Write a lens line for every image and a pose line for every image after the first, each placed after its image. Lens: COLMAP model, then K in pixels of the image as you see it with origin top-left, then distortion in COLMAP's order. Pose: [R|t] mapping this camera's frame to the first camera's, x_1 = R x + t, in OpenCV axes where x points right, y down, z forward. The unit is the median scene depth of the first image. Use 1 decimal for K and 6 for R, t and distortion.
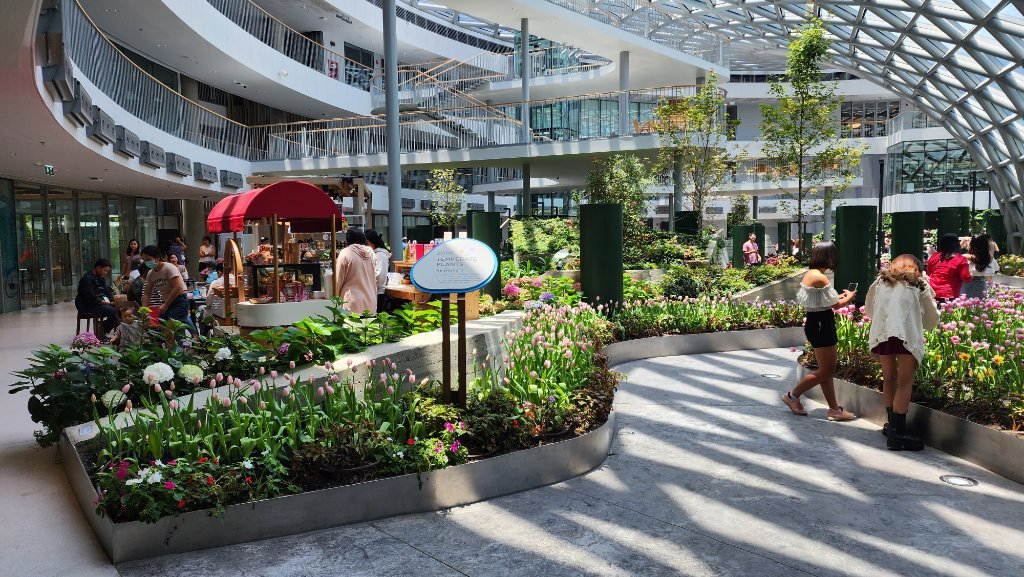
lens RADIAL K [[681.1, 0, 509.4], [0, 681.1, 290.7], [0, 0, 1]] dist [0.009565, 0.001039]
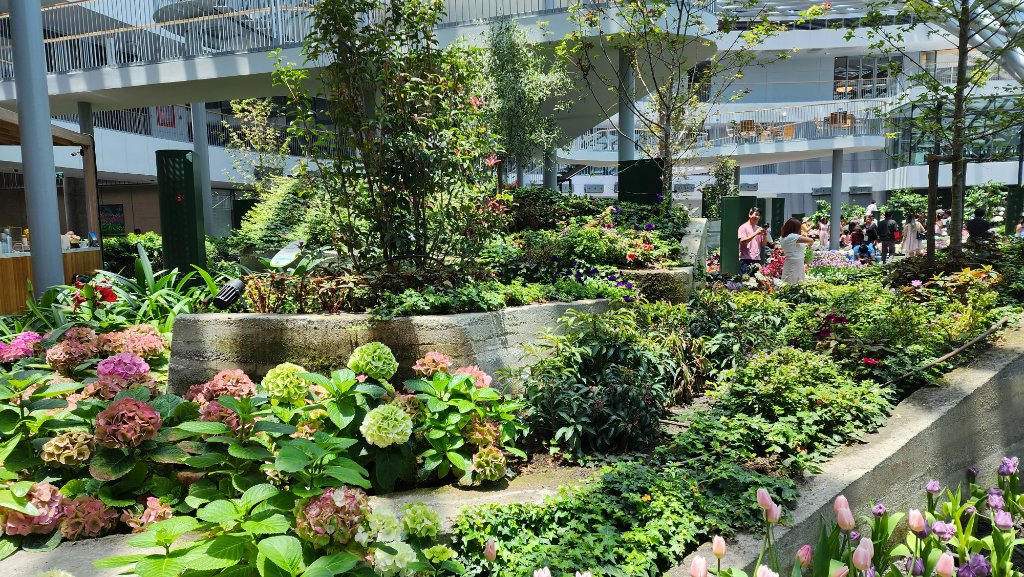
lens RADIAL K [[681.1, 0, 514.1], [0, 681.1, 286.8], [0, 0, 1]] dist [0.009565, 0.001039]
pose [[0.998659, -0.006878, 0.051321, 0.171592], [0.006115, 0.999869, 0.015004, -0.040039], [-0.051418, -0.014670, 0.998569, 0.613642]]
